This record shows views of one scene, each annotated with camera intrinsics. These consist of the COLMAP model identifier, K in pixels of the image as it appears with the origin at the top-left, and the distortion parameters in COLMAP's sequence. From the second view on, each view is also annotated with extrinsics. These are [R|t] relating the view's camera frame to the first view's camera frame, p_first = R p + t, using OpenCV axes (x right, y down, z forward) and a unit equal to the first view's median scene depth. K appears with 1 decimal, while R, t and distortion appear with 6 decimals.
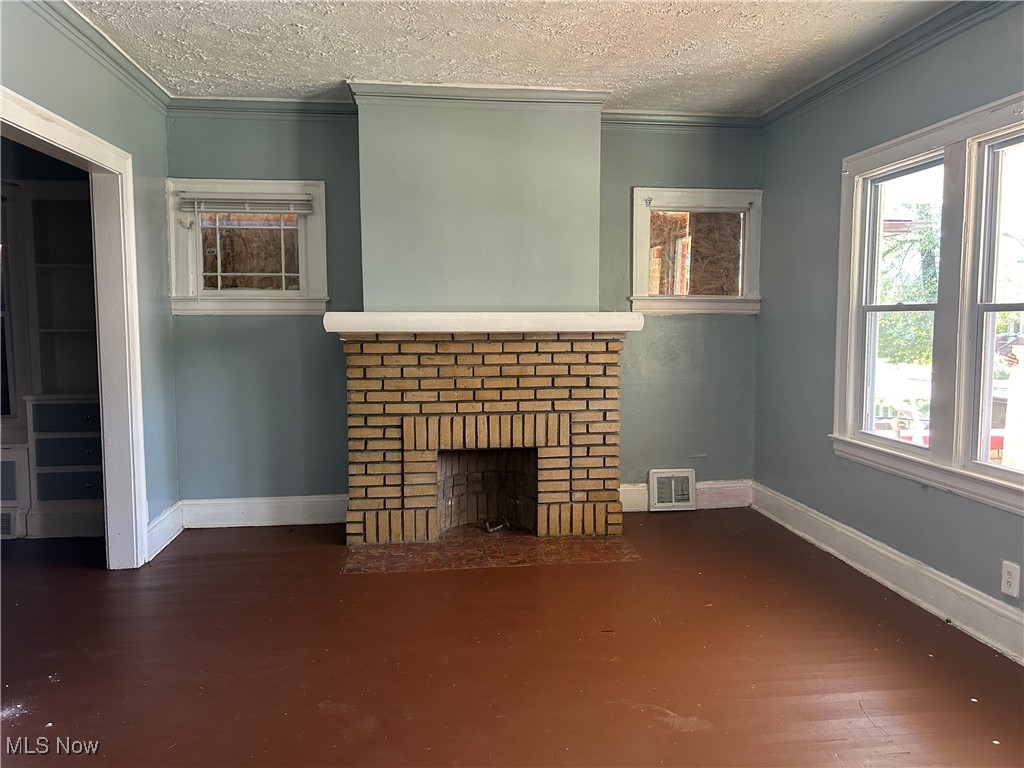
lens RADIAL K [[775.7, 0, 513.9], [0, 775.7, 382.5], [0, 0, 1]] dist [0.056201, -0.043110]
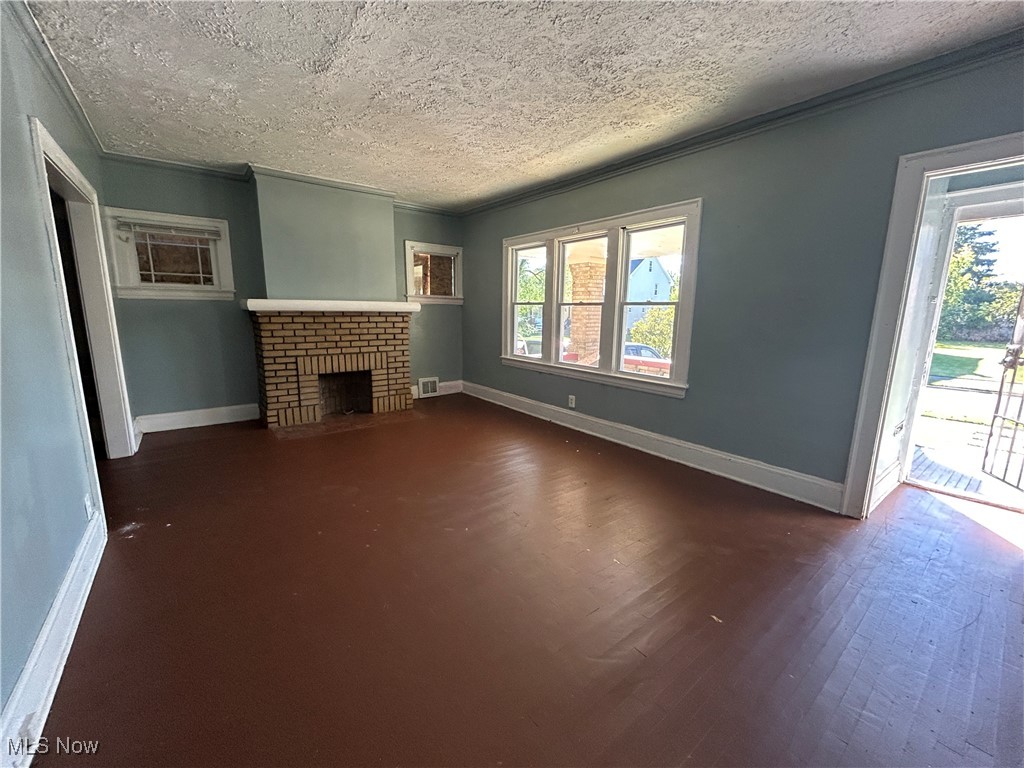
lens RADIAL K [[415.3, 0, 512.1], [0, 415.3, 383.0], [0, 0, 1]] dist [-0.001350, 0.000800]
pose [[0.863698, -0.074611, 0.498456, -0.192595], [0.025165, 0.994132, 0.105202, 0.013408], [-0.503381, -0.078320, 0.860508, -0.111654]]
